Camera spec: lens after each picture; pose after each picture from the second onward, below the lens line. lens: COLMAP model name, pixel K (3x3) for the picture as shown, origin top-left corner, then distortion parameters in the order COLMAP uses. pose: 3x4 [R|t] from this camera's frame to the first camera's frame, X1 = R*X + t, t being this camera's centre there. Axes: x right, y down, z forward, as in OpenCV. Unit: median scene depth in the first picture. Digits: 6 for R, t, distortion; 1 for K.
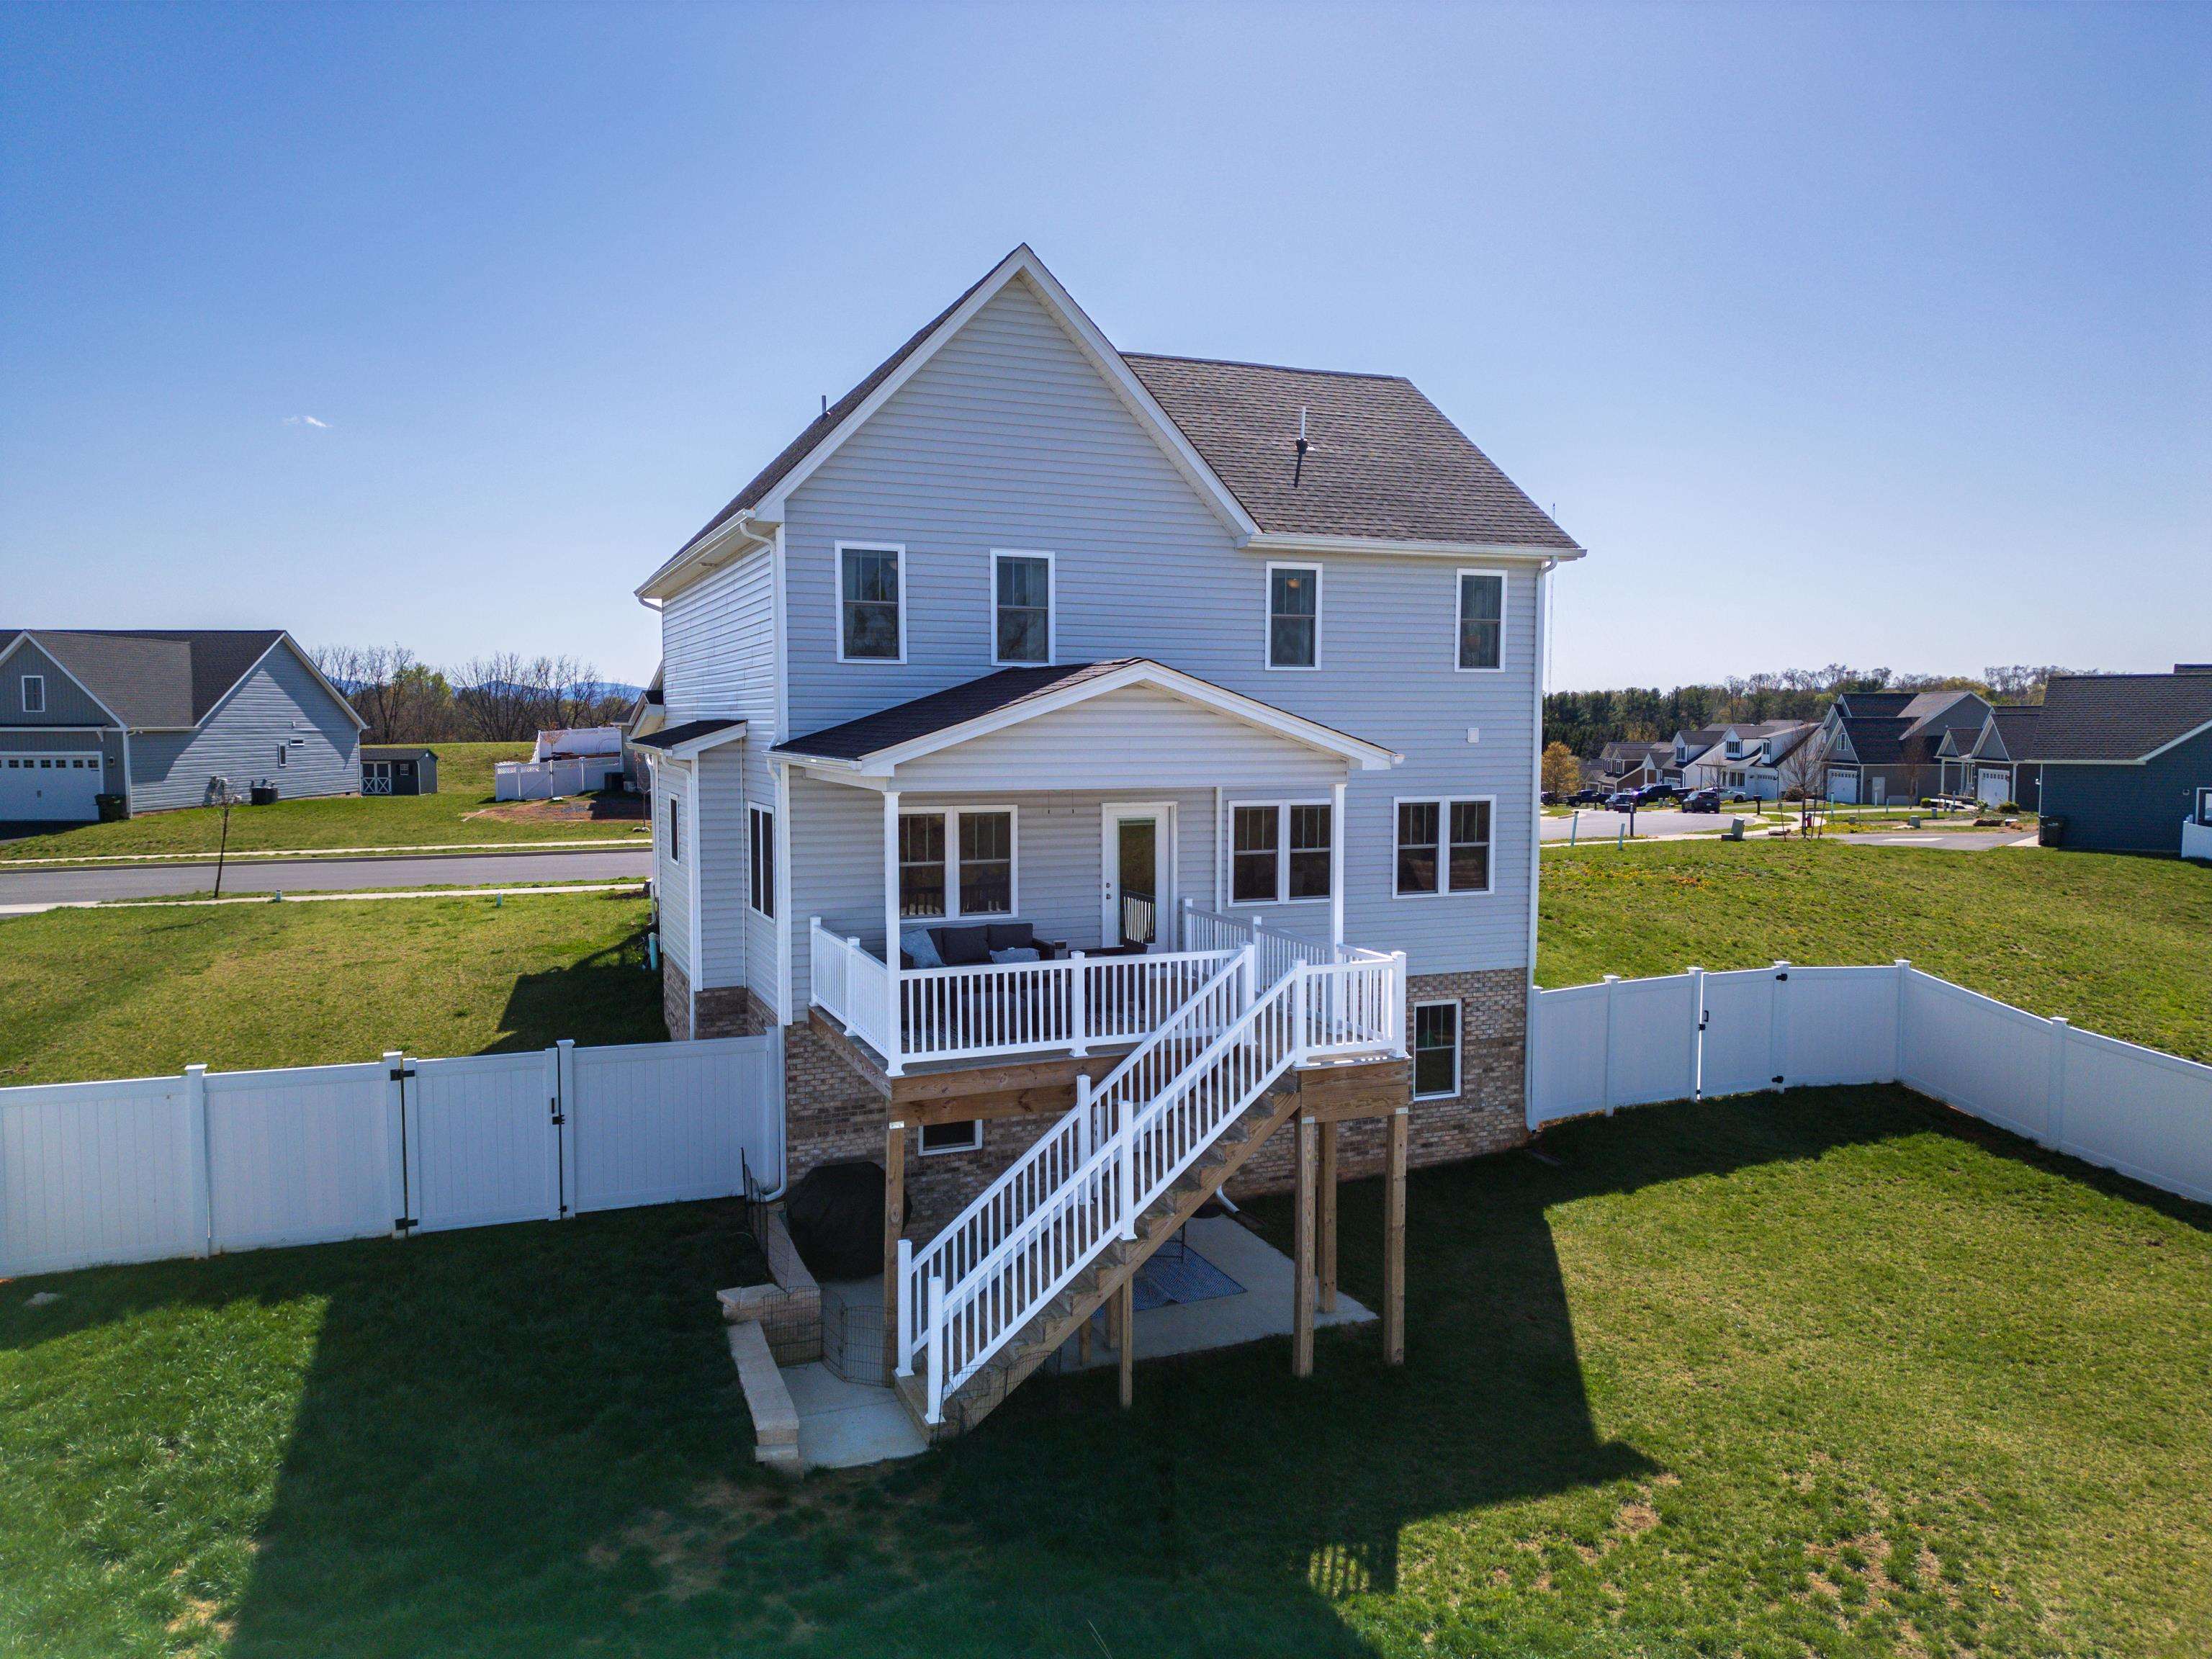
lens RADIAL K [[1537.6, 0, 1101.7], [0, 1537.6, 830.8], [0, 0, 1]] dist [0.067909, -0.053571]
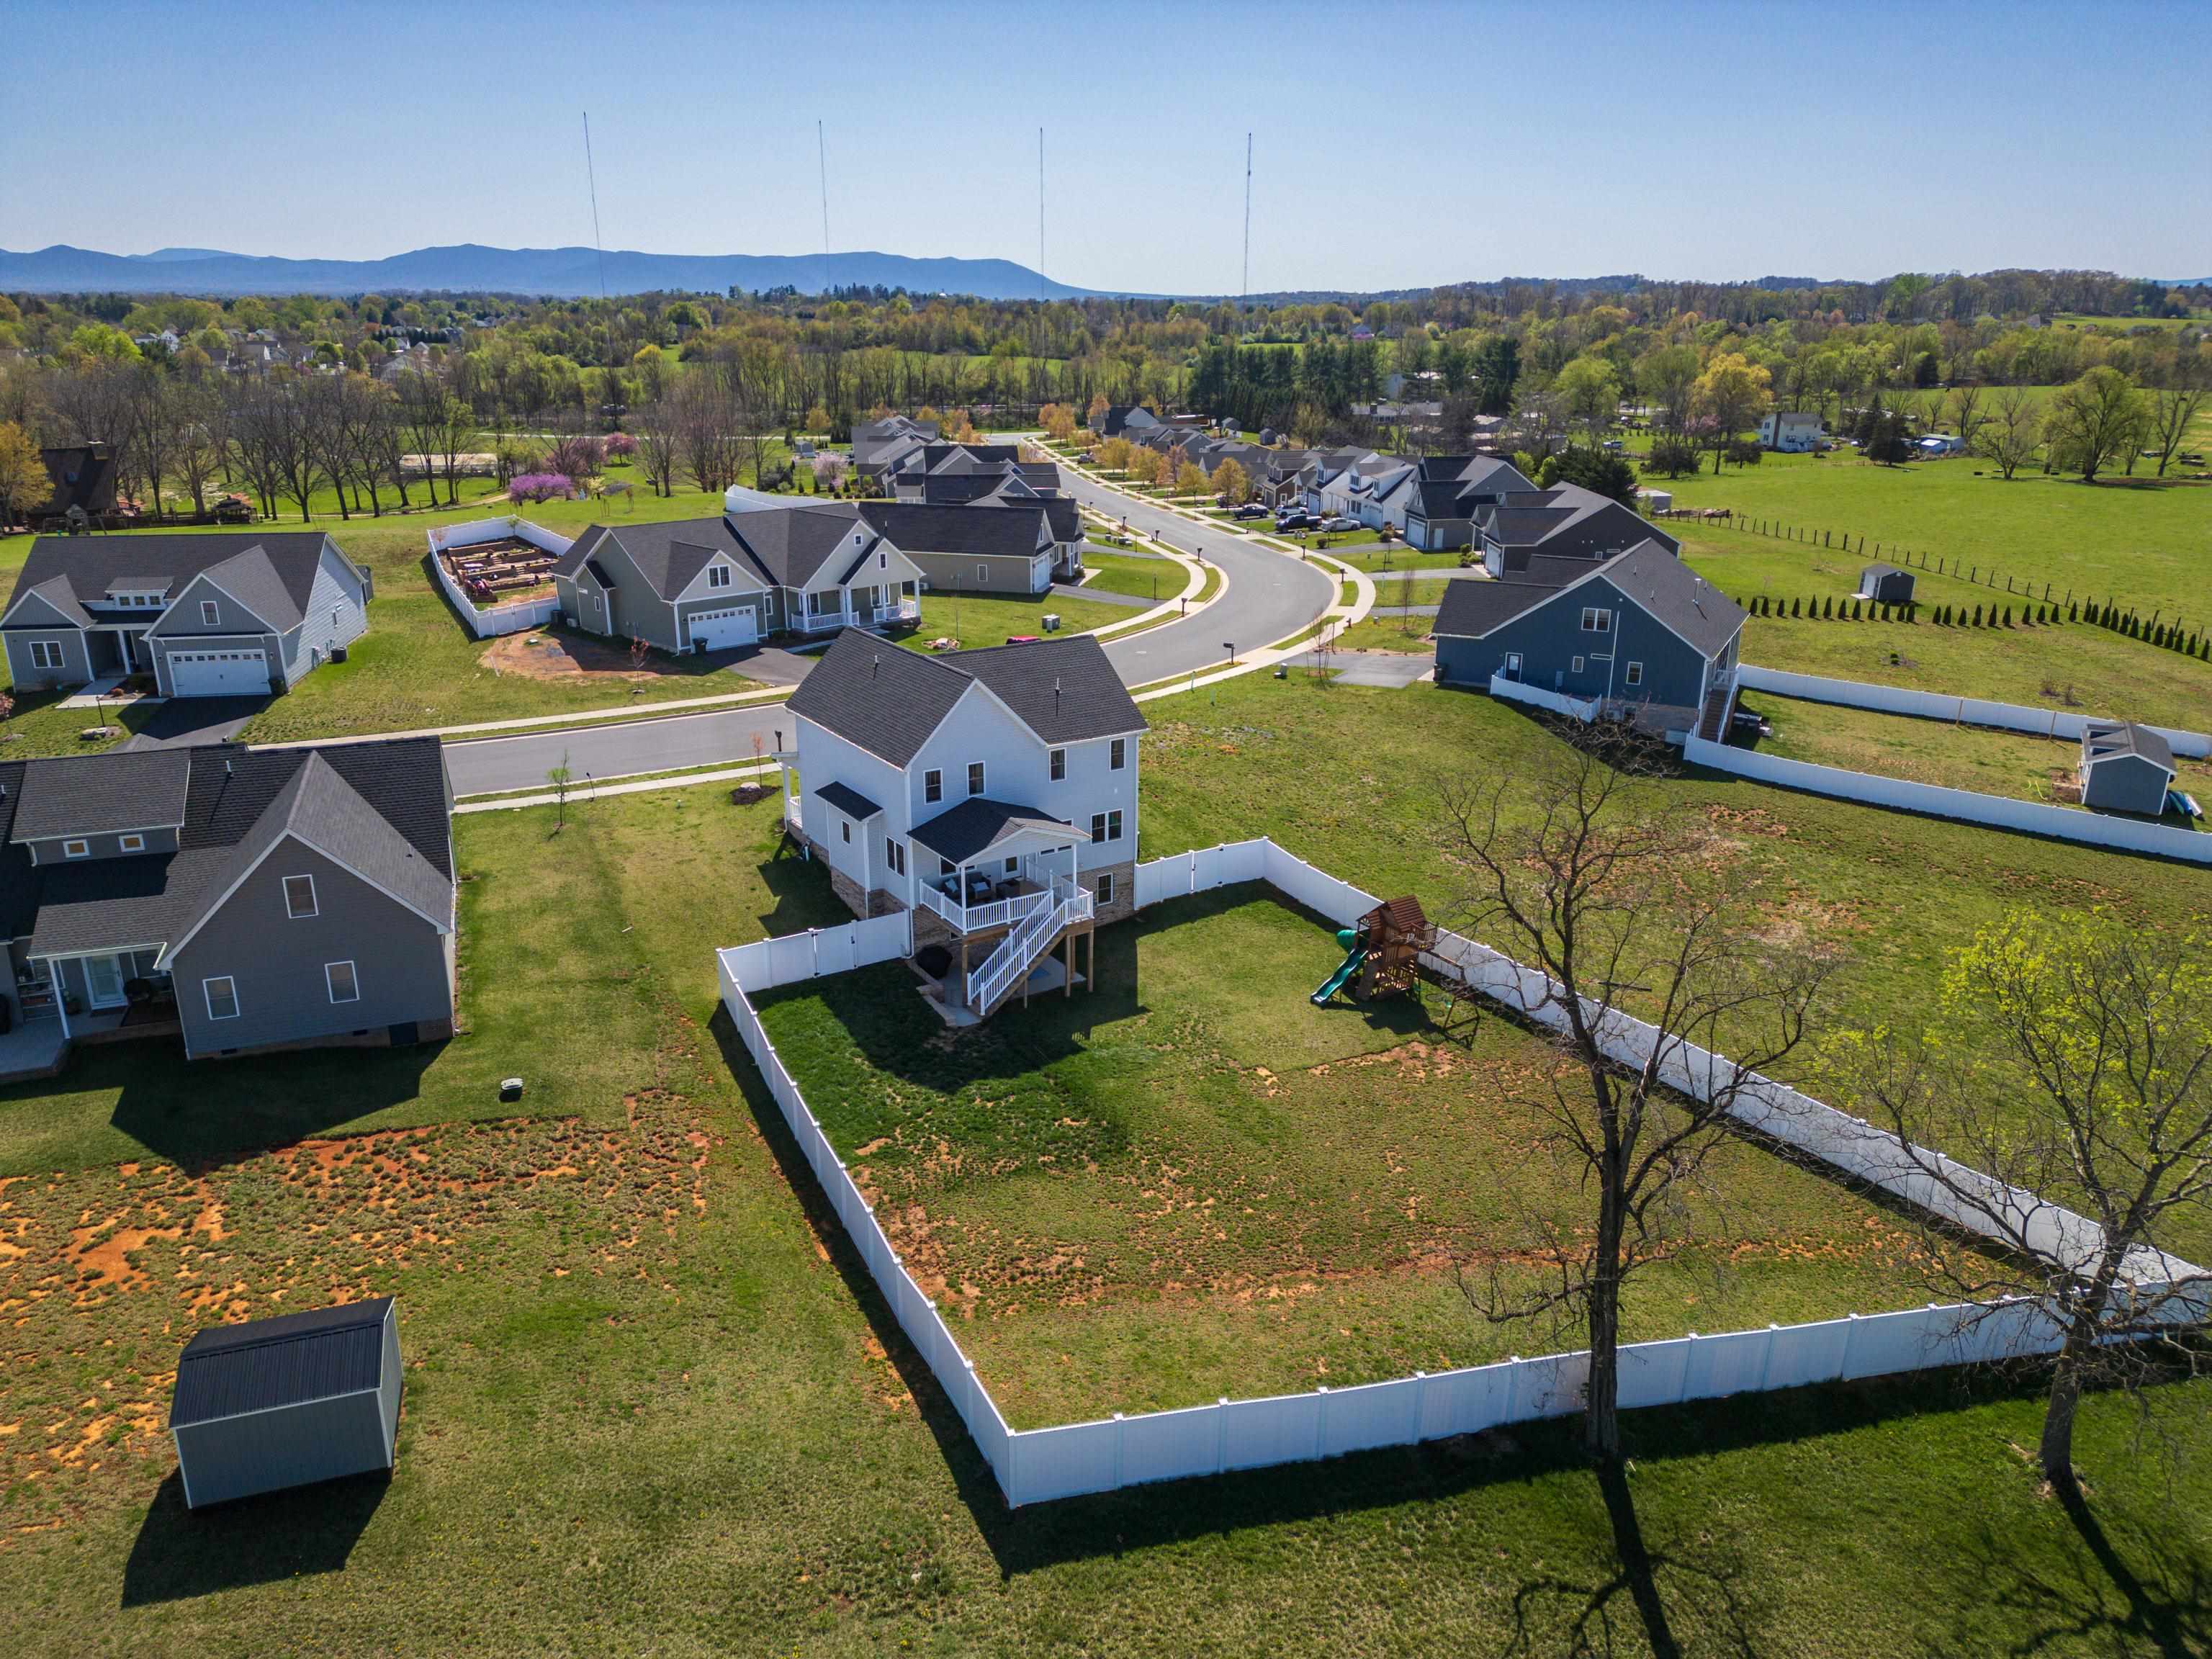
lens RADIAL K [[1537.6, 0, 1102.2], [0, 1537.6, 832.2], [0, 0, 1]] dist [0.067909, -0.053571]
pose [[0.982518, -0.056684, 0.177327, -0.343695], [0.009543, 0.966601, 0.256110, -0.797734], [-0.185922, -0.249940, 0.950244, -1.990094]]
